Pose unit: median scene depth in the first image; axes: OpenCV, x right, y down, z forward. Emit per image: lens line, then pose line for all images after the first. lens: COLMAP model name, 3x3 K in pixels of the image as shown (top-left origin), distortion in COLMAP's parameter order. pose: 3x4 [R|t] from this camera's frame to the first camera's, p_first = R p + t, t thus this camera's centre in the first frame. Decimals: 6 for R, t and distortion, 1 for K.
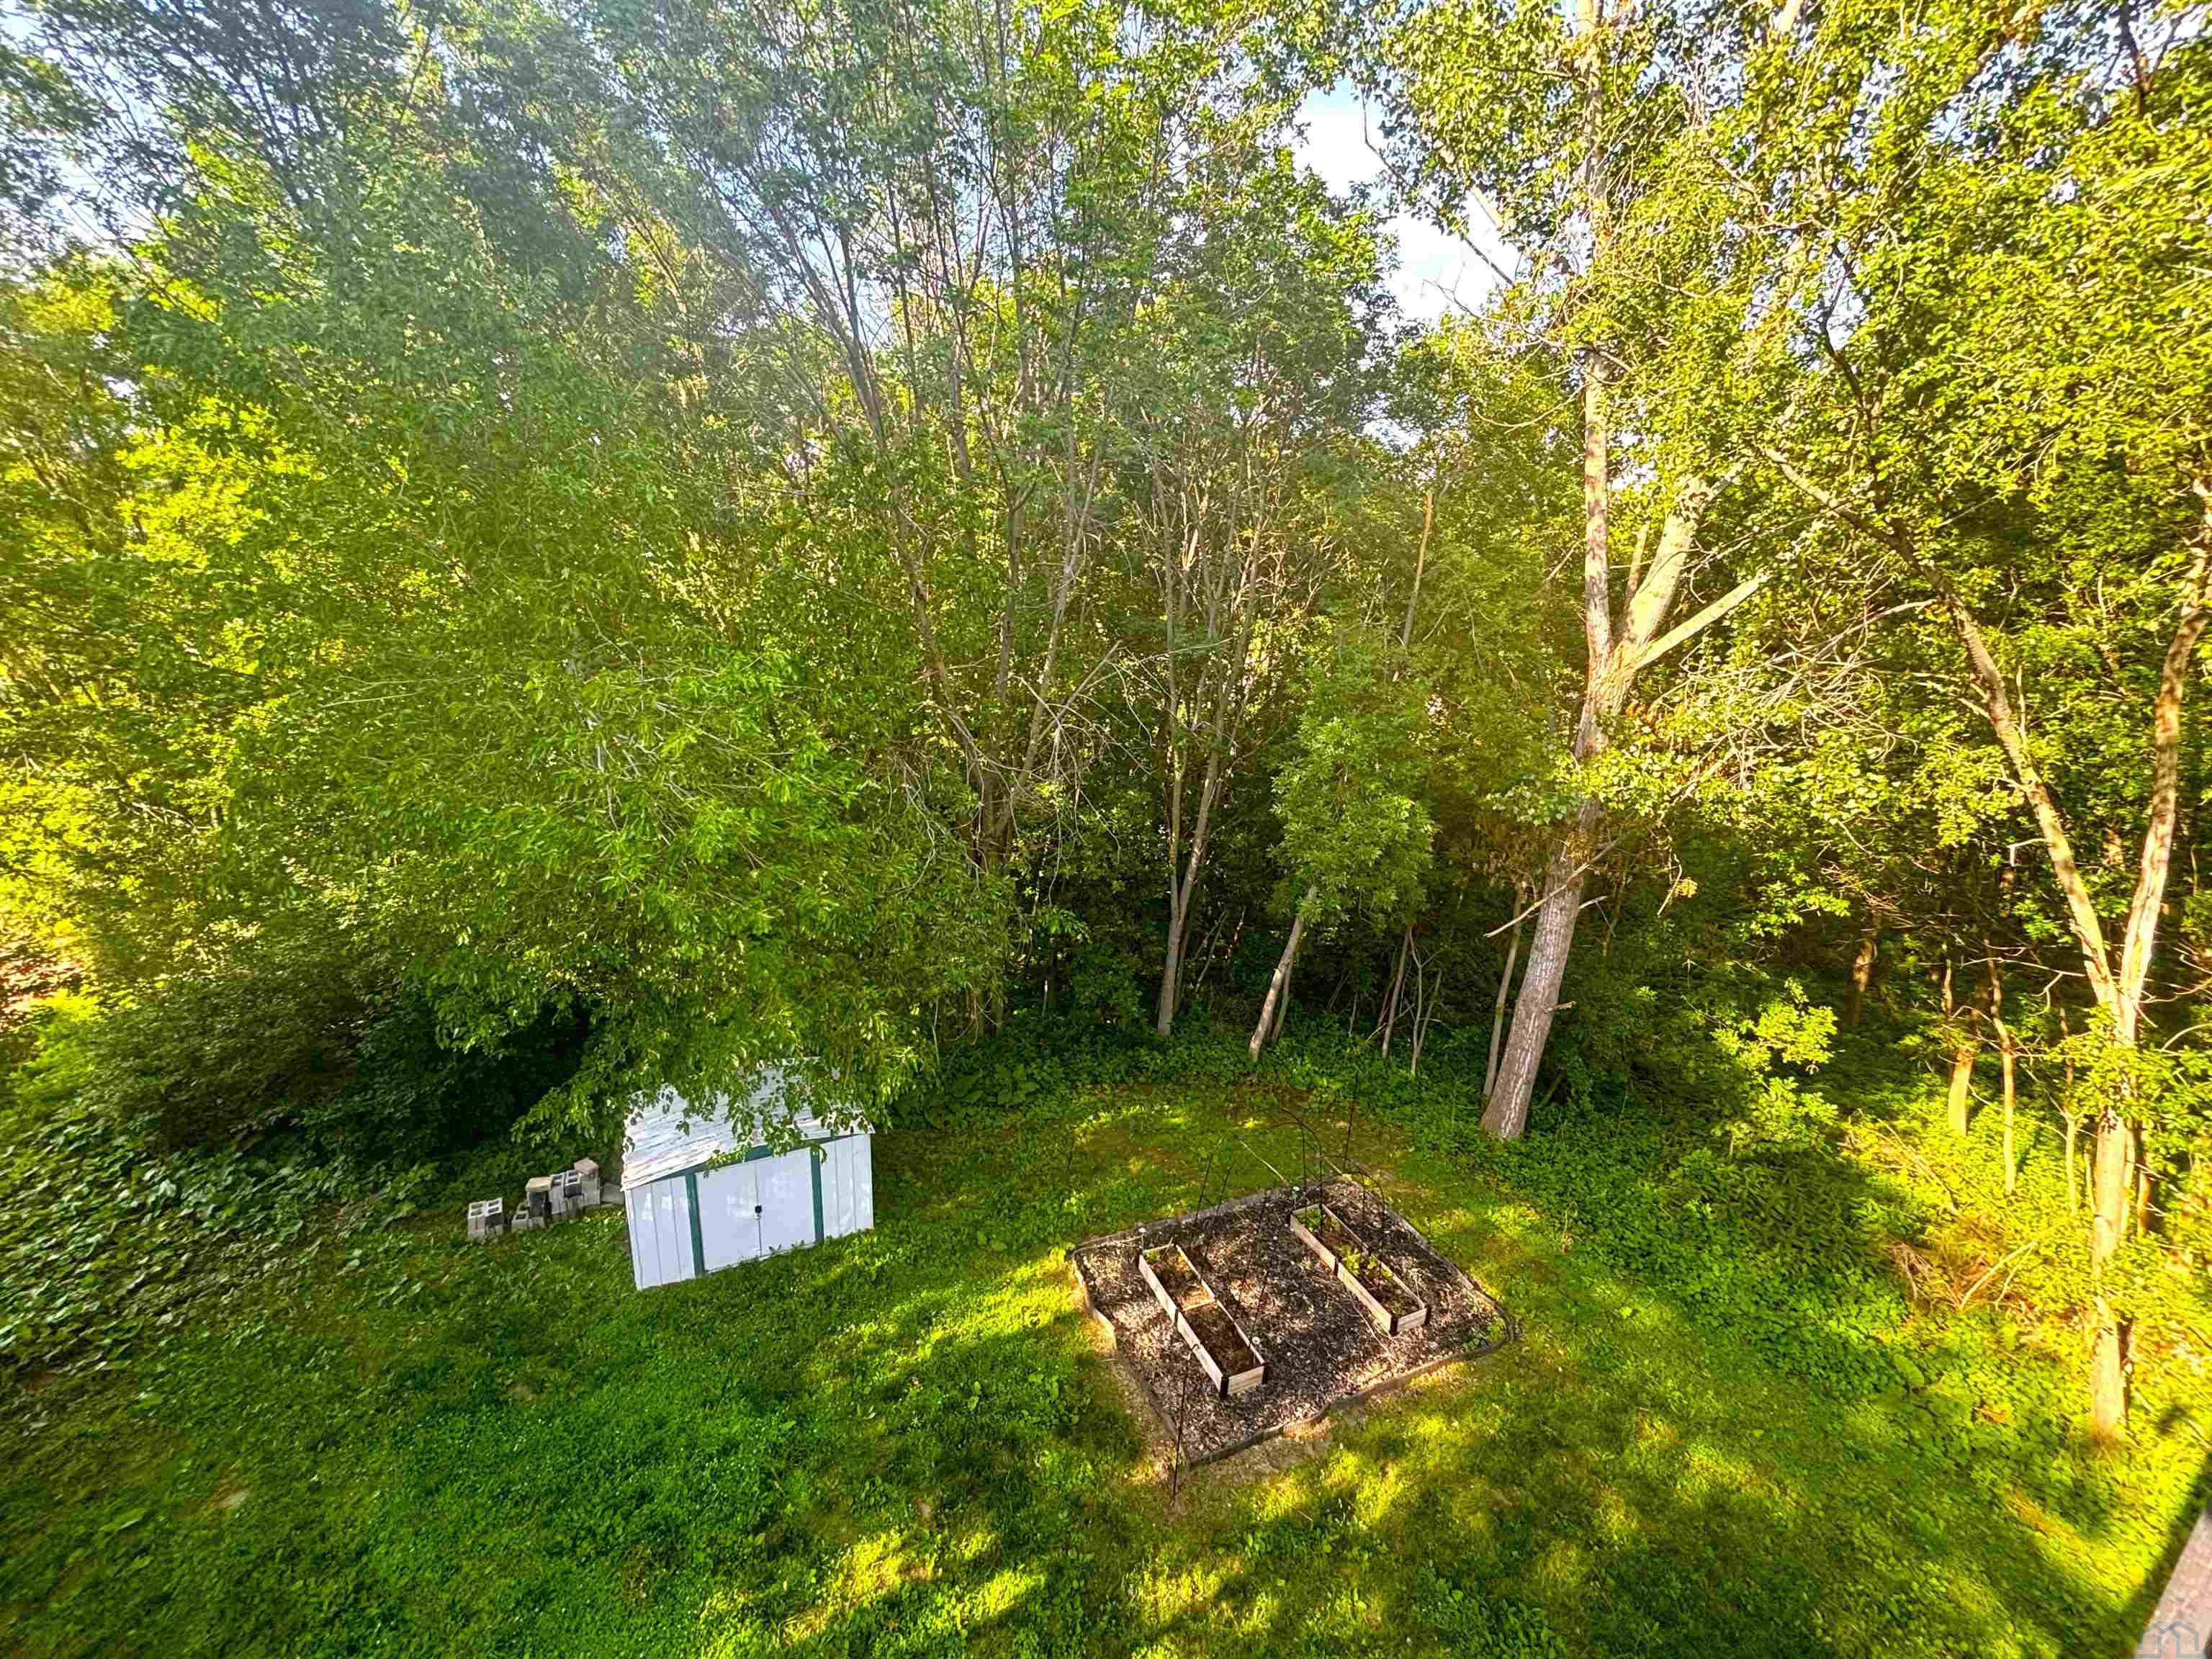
lens RADIAL K [[877.2, 0, 1109.7], [0, 877.2, 826.6], [0, 0, 1]] dist [0.000257, -0.000632]
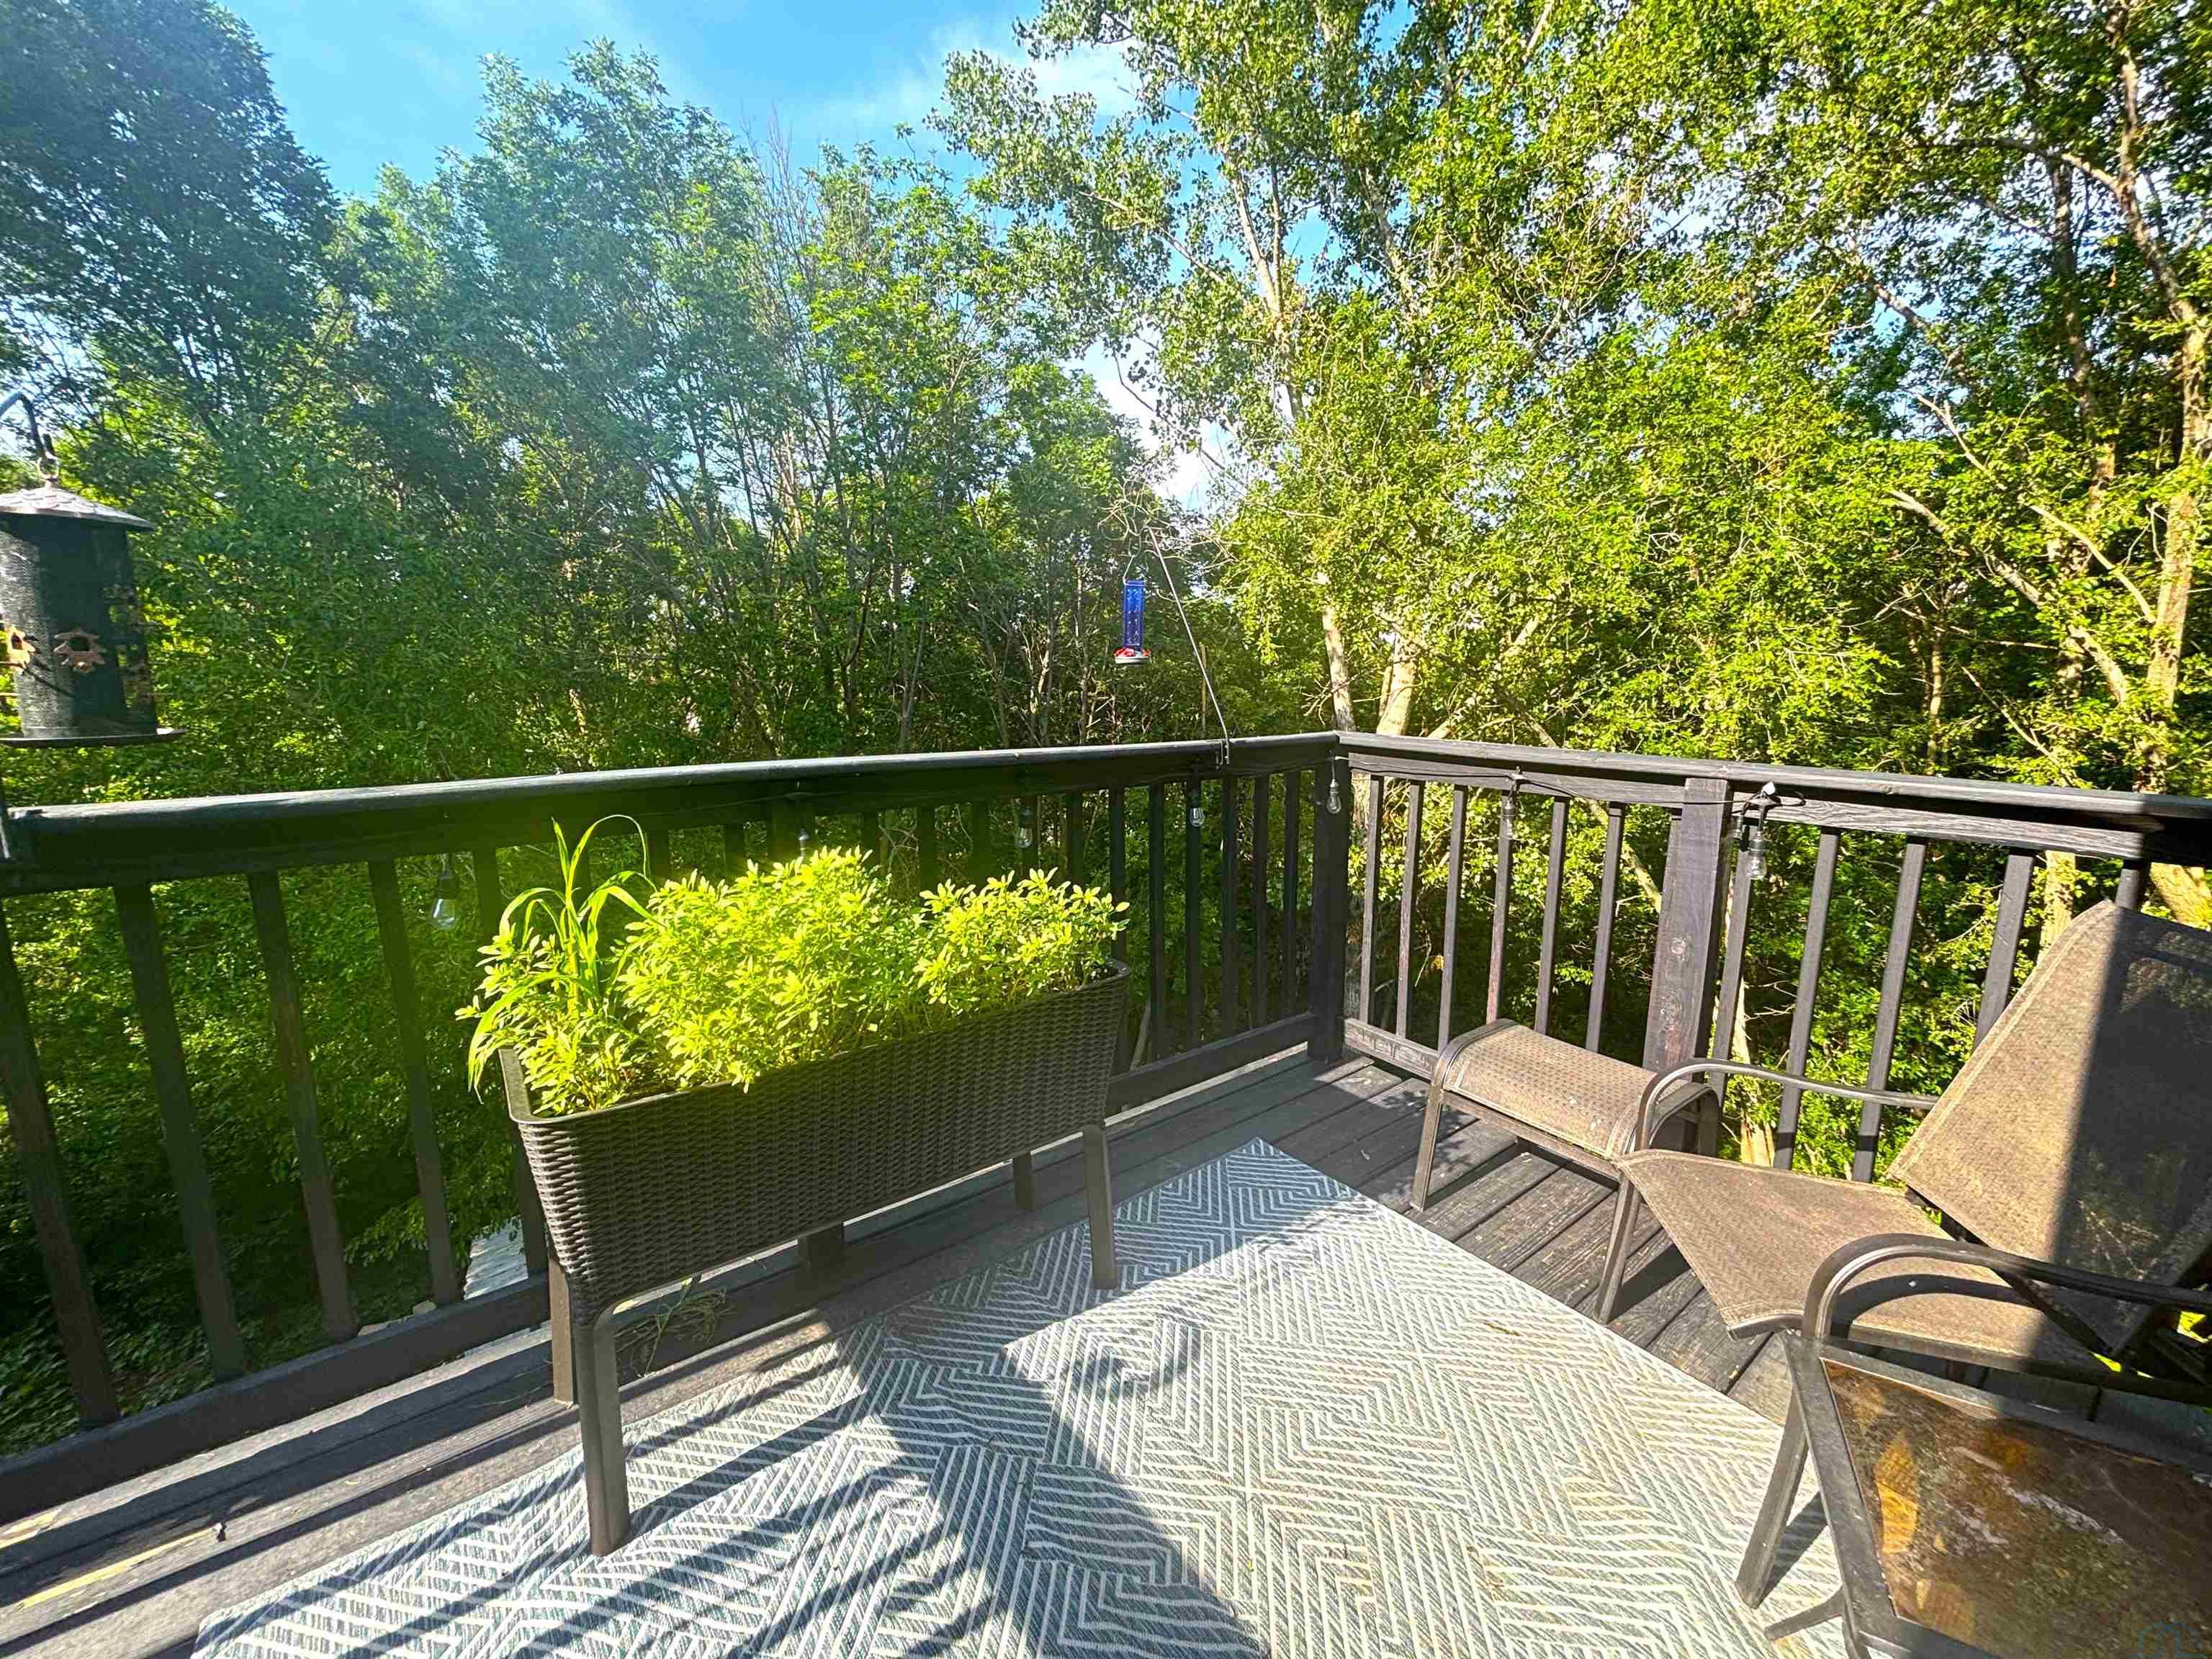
lens RADIAL K [[877.2, 0, 1098.9], [0, 877.2, 830.8], [0, 0, 1]] dist [0.000257, -0.000632]
pose [[0.995325, -0.039582, 0.088104, 0.124340], [0.052695, 0.986992, -0.151889, 0.055501], [-0.080946, 0.155821, 0.984463, -0.157841]]
